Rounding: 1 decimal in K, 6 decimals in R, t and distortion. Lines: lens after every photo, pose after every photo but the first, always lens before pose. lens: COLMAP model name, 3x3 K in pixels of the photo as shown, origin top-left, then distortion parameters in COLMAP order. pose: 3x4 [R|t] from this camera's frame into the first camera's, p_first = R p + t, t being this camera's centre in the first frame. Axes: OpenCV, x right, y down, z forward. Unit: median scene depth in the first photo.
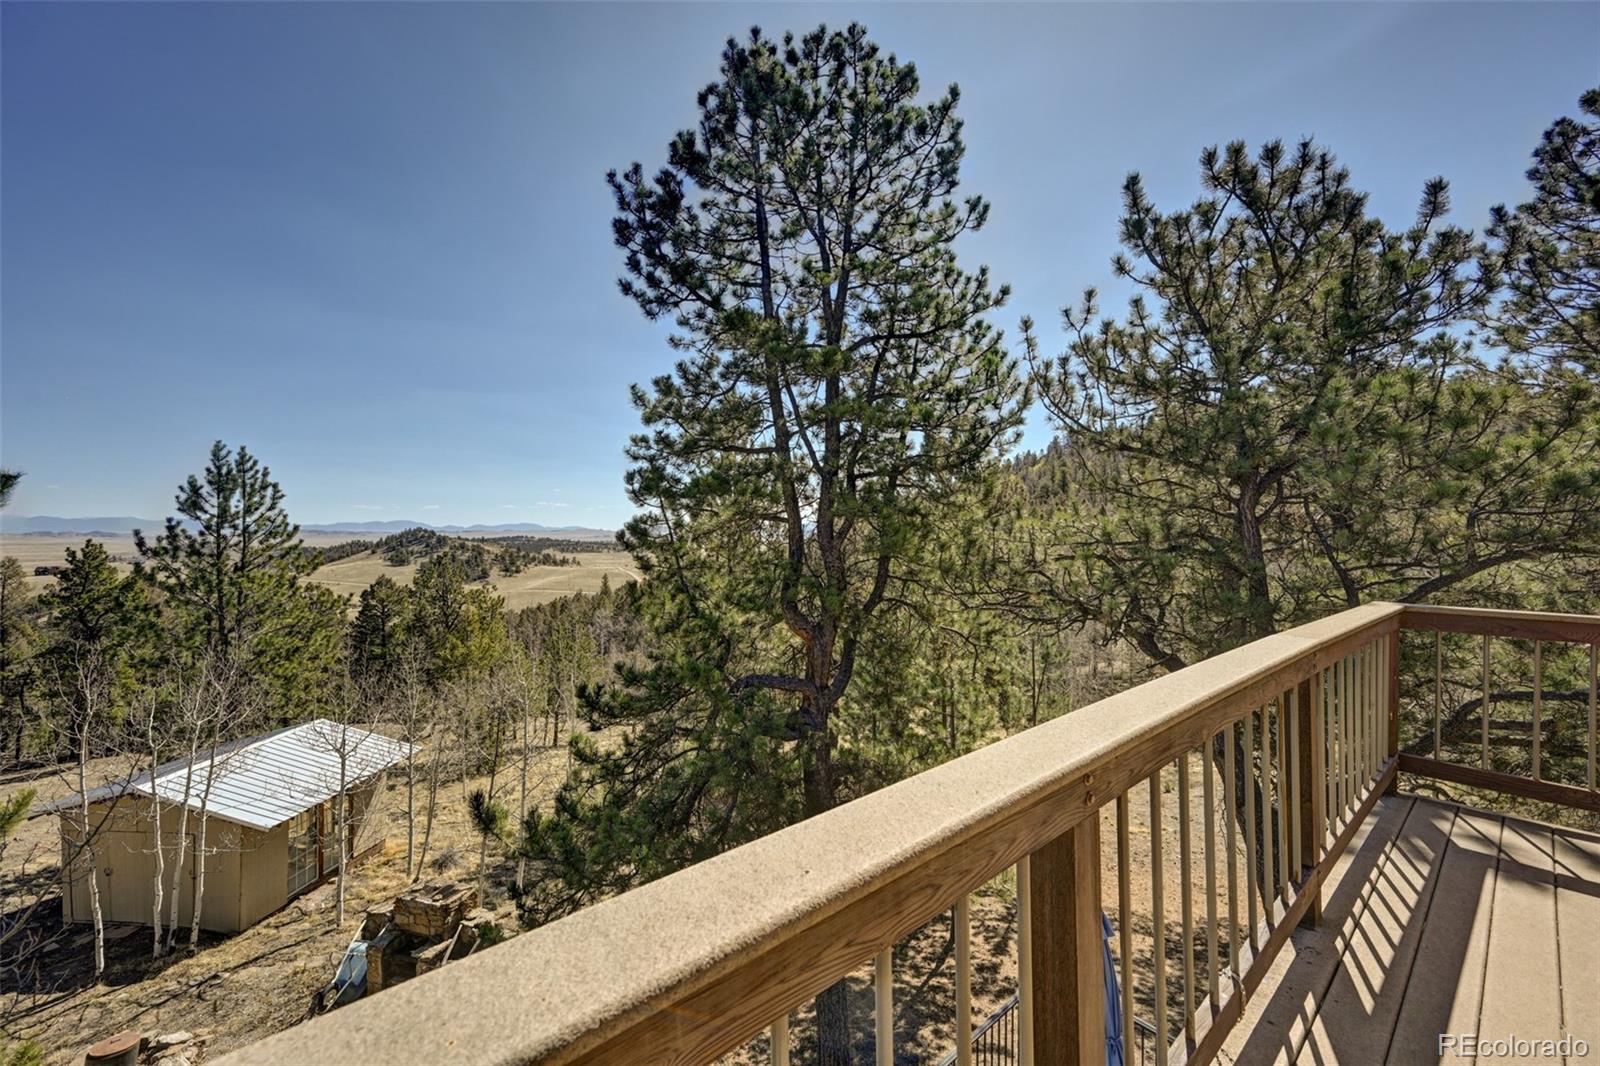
lens RADIAL K [[630.5, 0, 805.4], [0, 630.5, 531.0], [0, 0, 1]] dist [-0.002509, 0.000773]
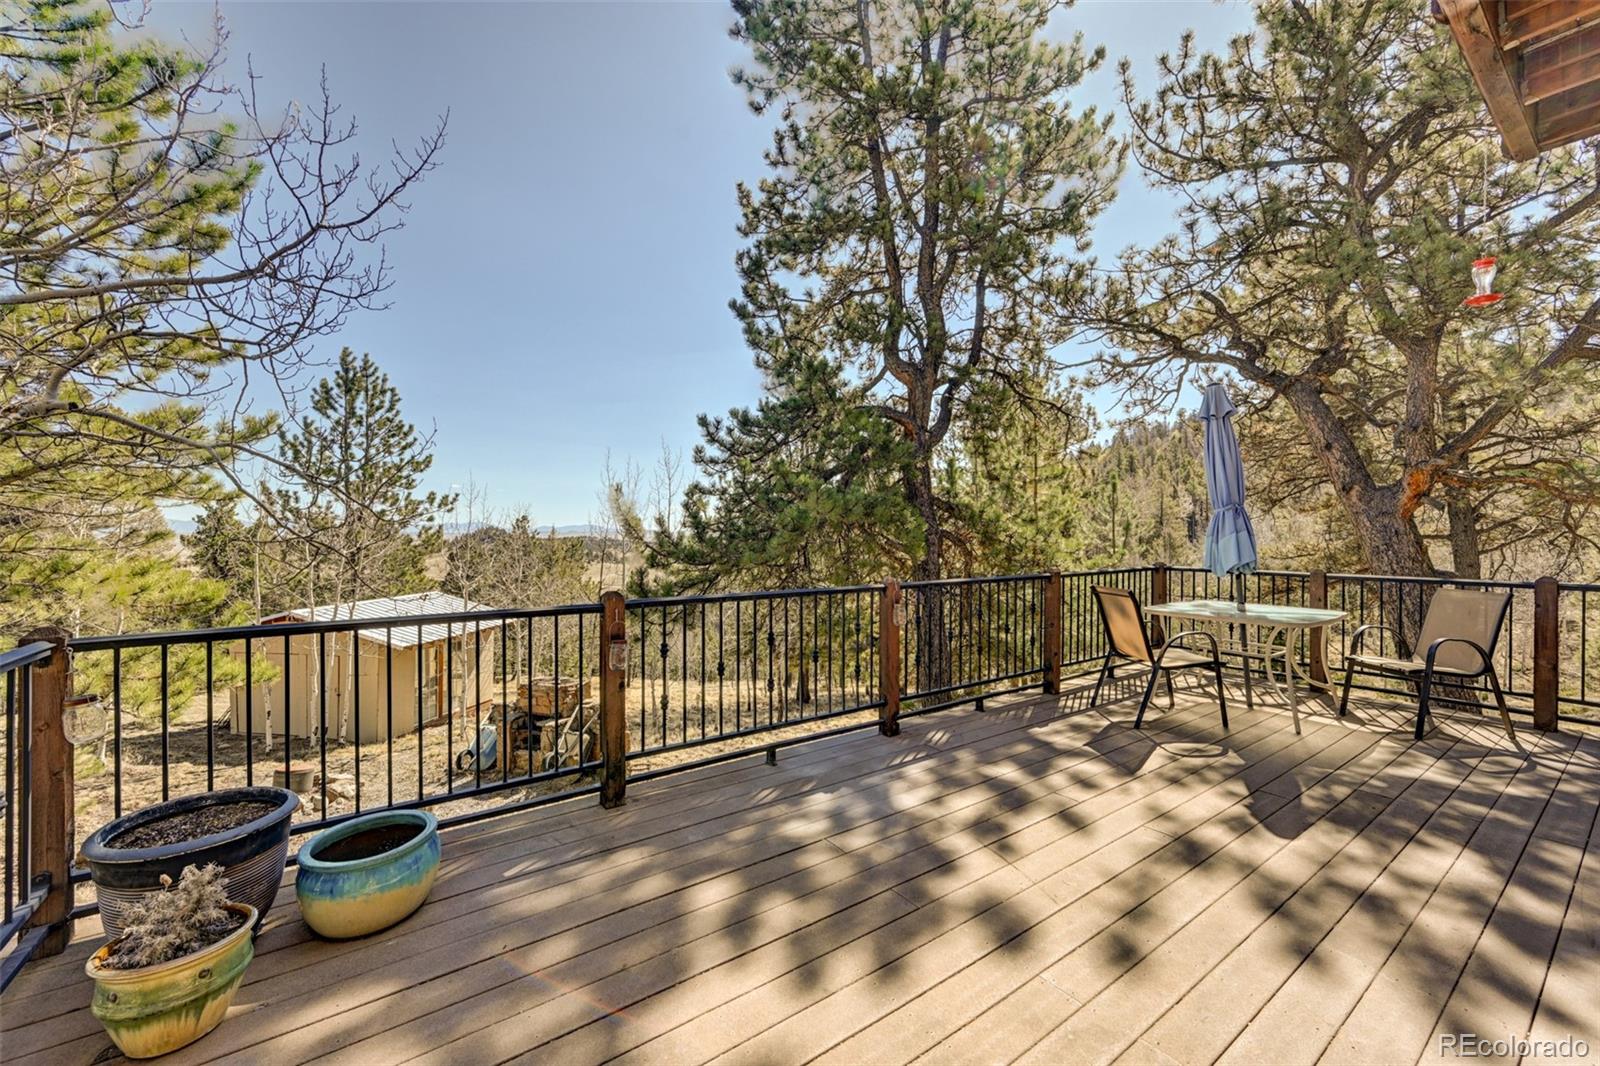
lens RADIAL K [[630.5, 0, 805.2], [0, 630.5, 529.4], [0, 0, 1]] dist [-0.002509, 0.000773]
pose [[0.996283, 0.000449, -0.086143, -0.033334], [-0.000719, 0.999995, -0.003096, 0.177105], [0.086141, 0.003147, 0.996278, -0.030749]]
